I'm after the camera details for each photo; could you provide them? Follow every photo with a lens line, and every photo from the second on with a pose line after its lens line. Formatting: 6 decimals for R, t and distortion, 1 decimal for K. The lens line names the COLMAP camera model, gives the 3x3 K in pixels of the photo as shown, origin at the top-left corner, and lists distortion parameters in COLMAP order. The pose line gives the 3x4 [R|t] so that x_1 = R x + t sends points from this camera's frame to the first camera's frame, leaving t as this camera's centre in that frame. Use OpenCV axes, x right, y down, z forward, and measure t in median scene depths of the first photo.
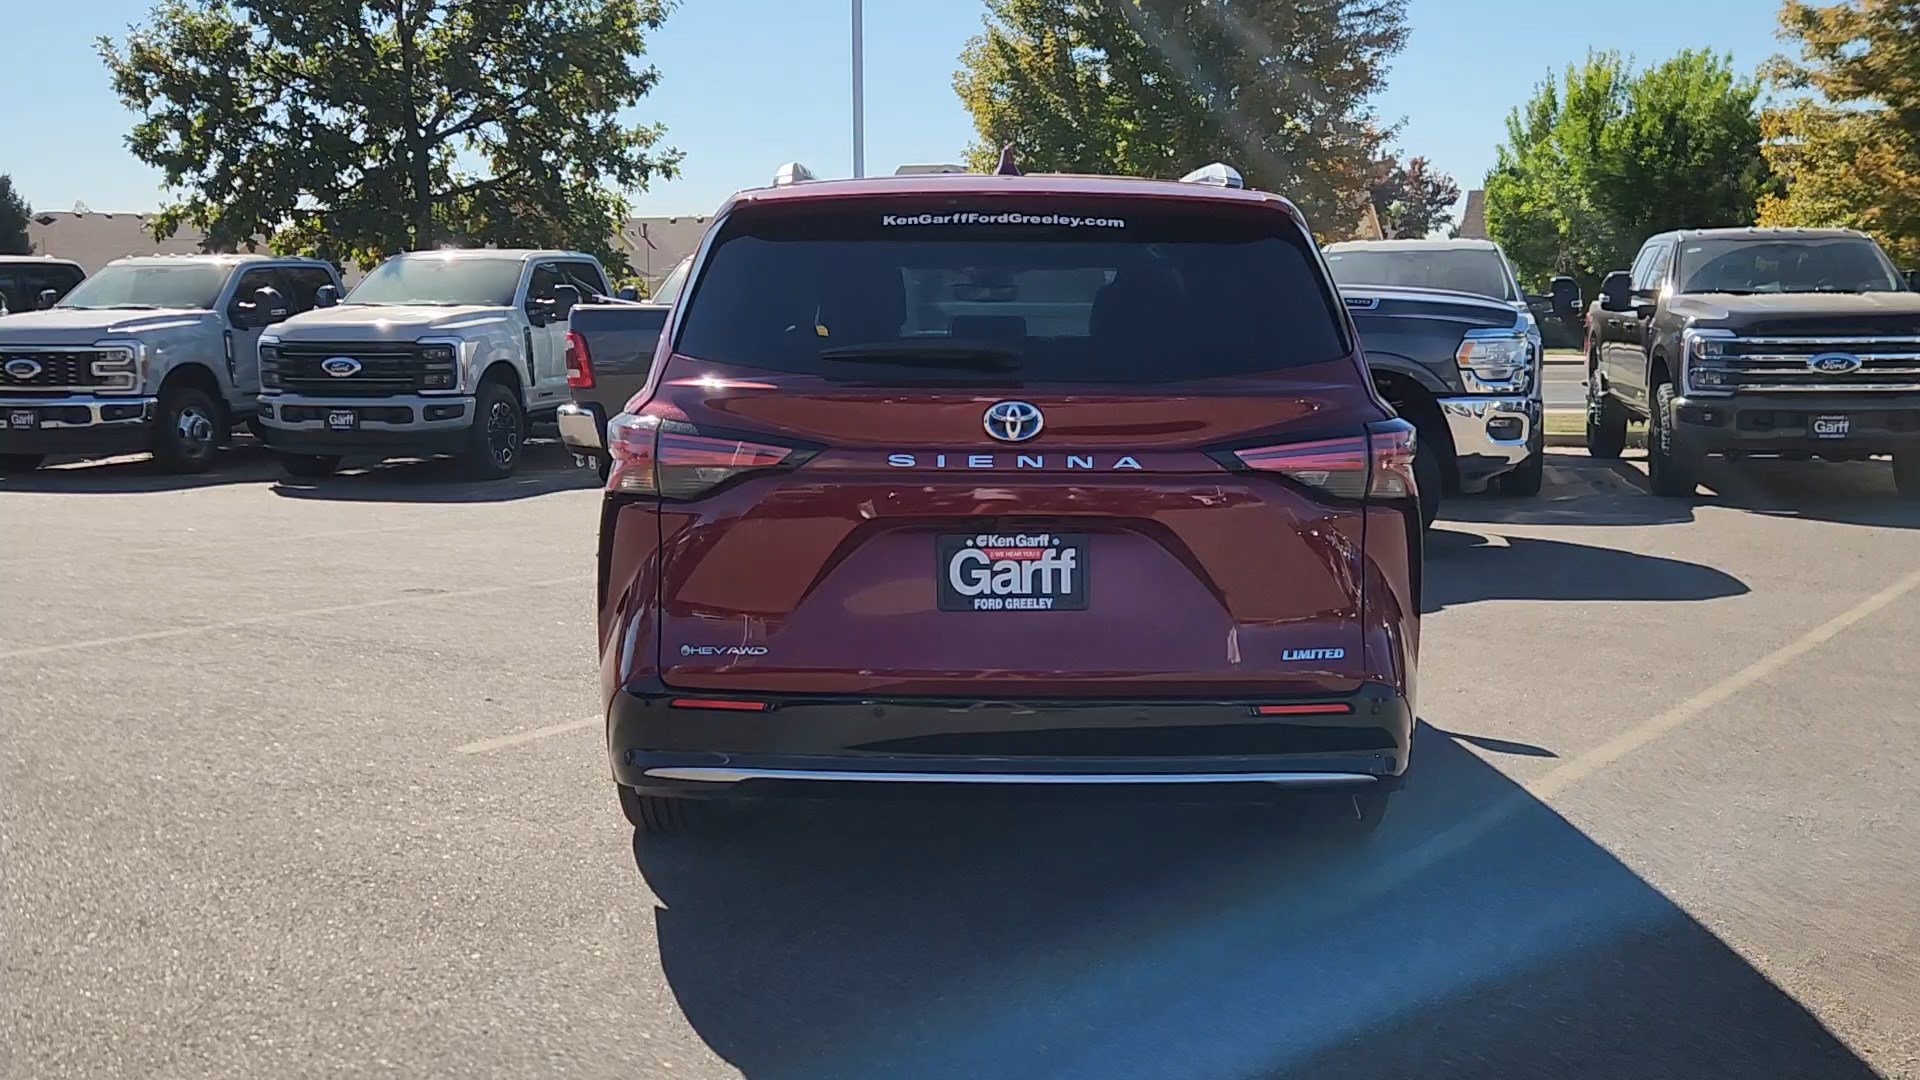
lens RADIAL K [[1862.9, 0, 941.9], [0, 1862.9, 546.0], [0, 0, 1]] dist [0.026011, 0.000000]
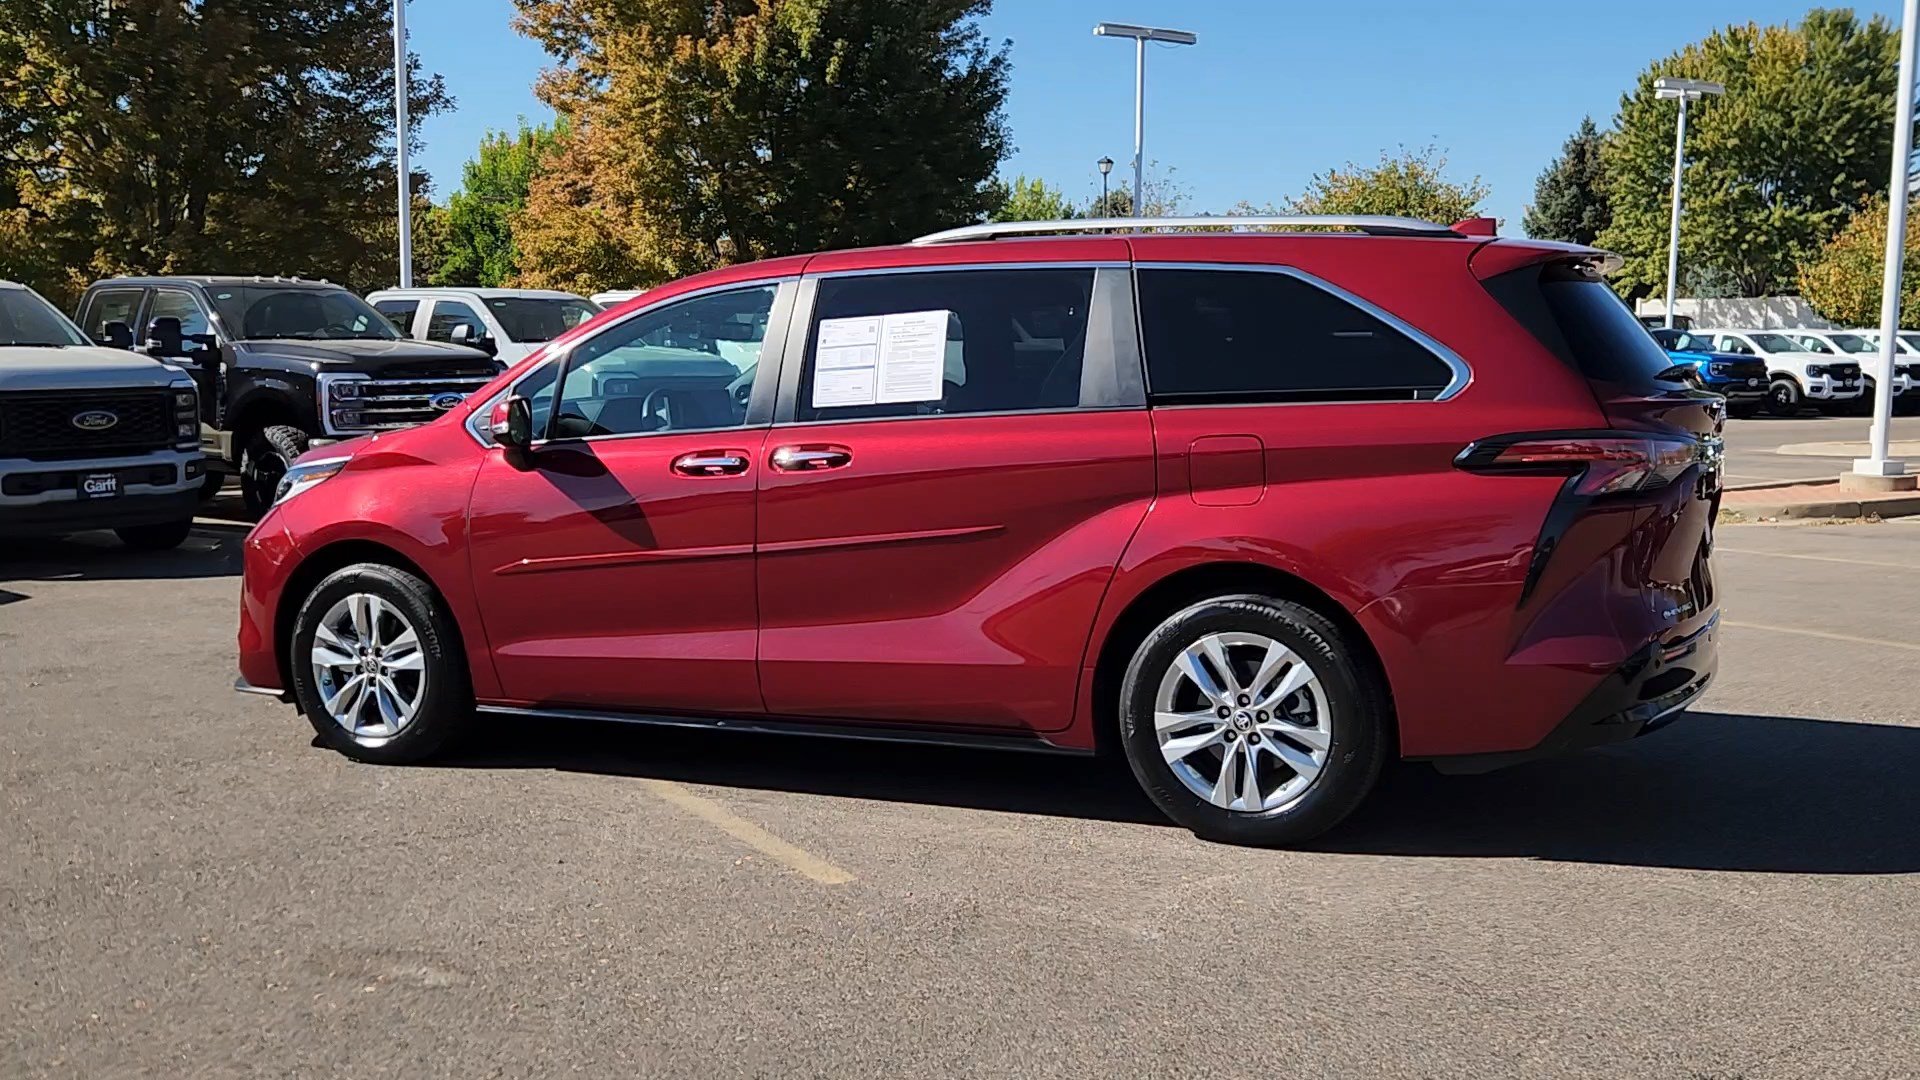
lens RADIAL K [[1862.9, 0, 940.4], [0, 1862.9, 535.7], [0, 0, 1]] dist [0.026011, 0.000000]
pose [[0.417923, -0.091457, 0.903867, -0.354439], [0.120053, 0.991754, 0.044840, -0.026750], [-0.900515, 0.089772, 0.425456, 0.219153]]
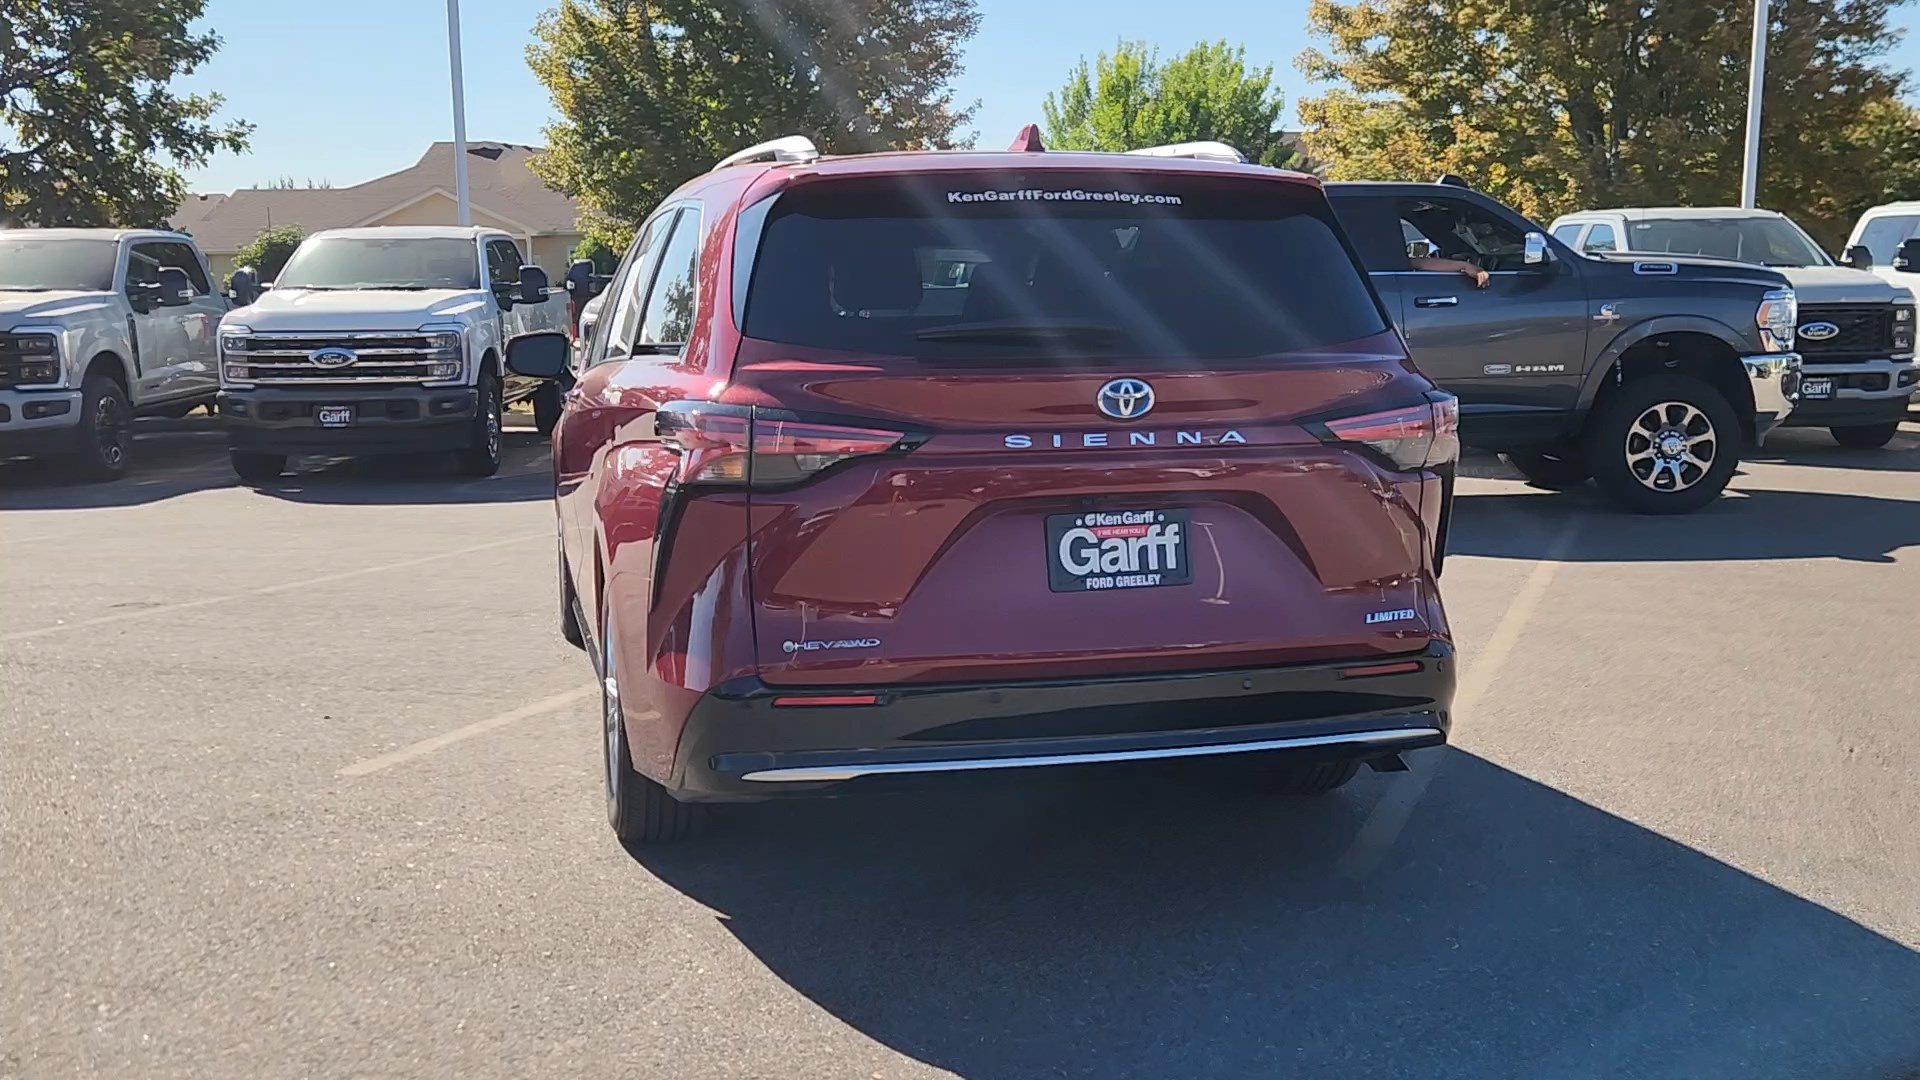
lens RADIAL K [[1862.9, 0, 942.0], [0, 1862.9, 543.9], [0, 0, 1]] dist [0.026011, 0.000000]
pose [[0.968857, -0.043217, 0.243819, -0.070971], [0.040902, 0.999057, 0.014552, -0.001807], [-0.244218, -0.004127, 0.969712, 0.012937]]
